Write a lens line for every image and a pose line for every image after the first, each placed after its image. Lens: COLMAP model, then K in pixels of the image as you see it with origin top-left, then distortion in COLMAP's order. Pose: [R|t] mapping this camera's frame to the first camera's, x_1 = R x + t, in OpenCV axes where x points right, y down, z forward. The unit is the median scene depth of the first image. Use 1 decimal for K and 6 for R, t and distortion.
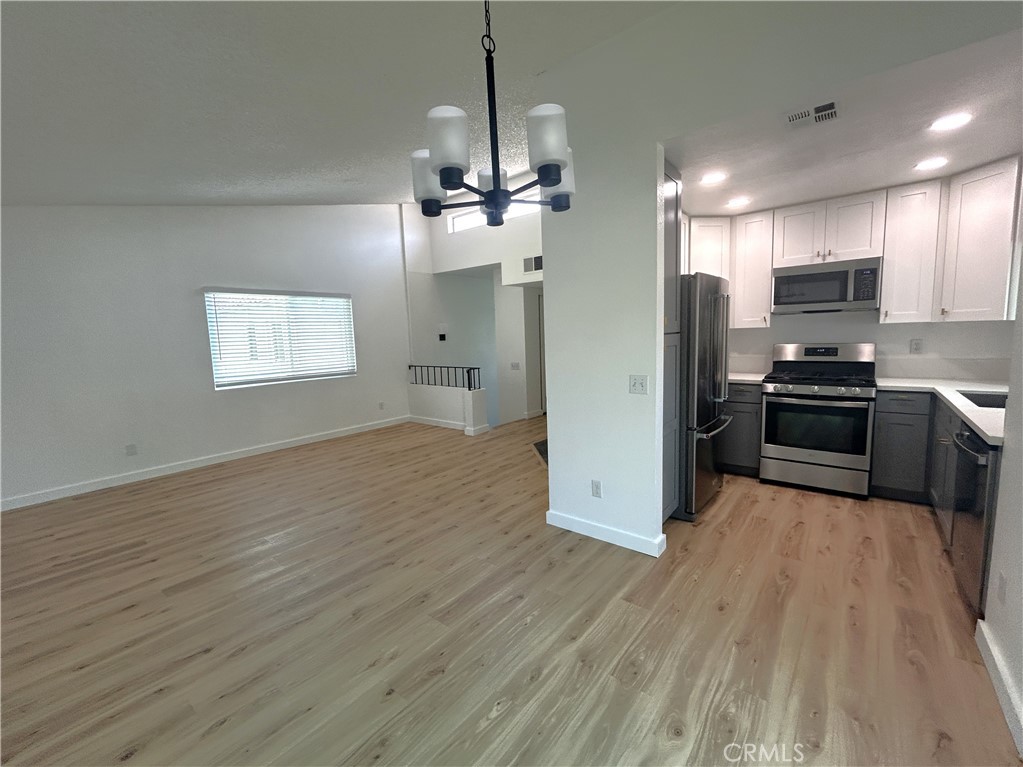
lens RADIAL K [[439.1, 0, 511.5], [0, 439.1, 383.5], [0, 0, 1]] dist [-0.001298, 0.000960]
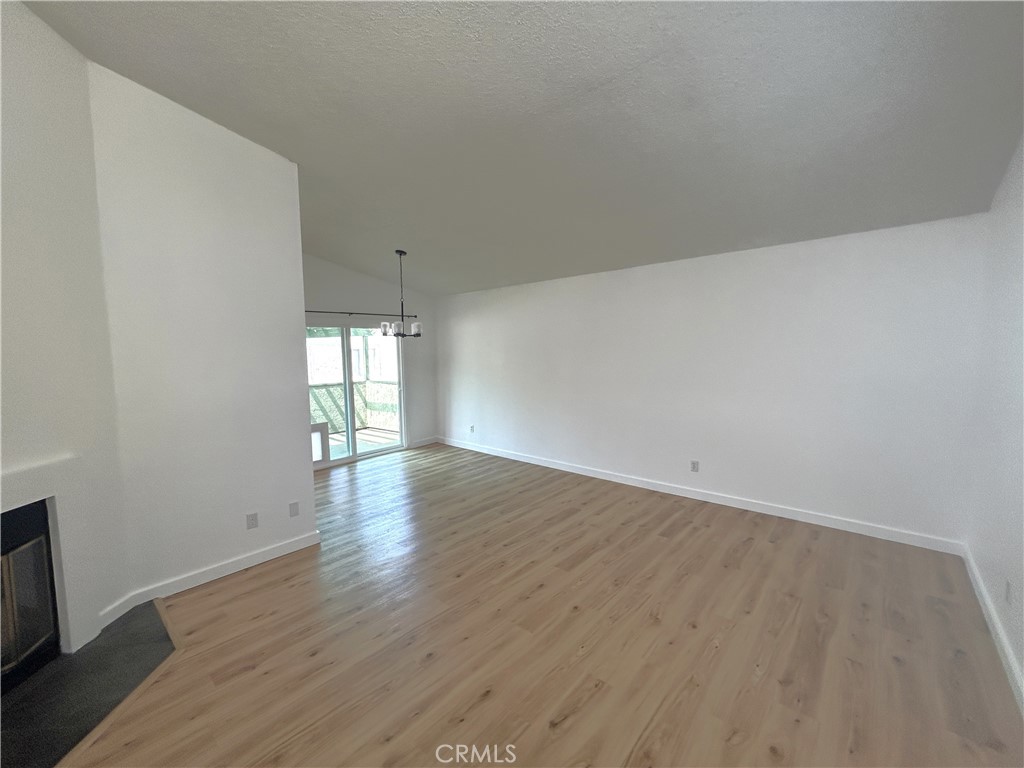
lens RADIAL K [[439.5, 0, 512.0], [0, 439.5, 384.0], [0, 0, 1]] dist [-0.001298, 0.000960]
pose [[-0.997327, 0.045008, 0.057552, -0.537405], [0.055165, 0.980376, 0.189262, -0.289869], [-0.047904, 0.191931, -0.980239, 2.161997]]
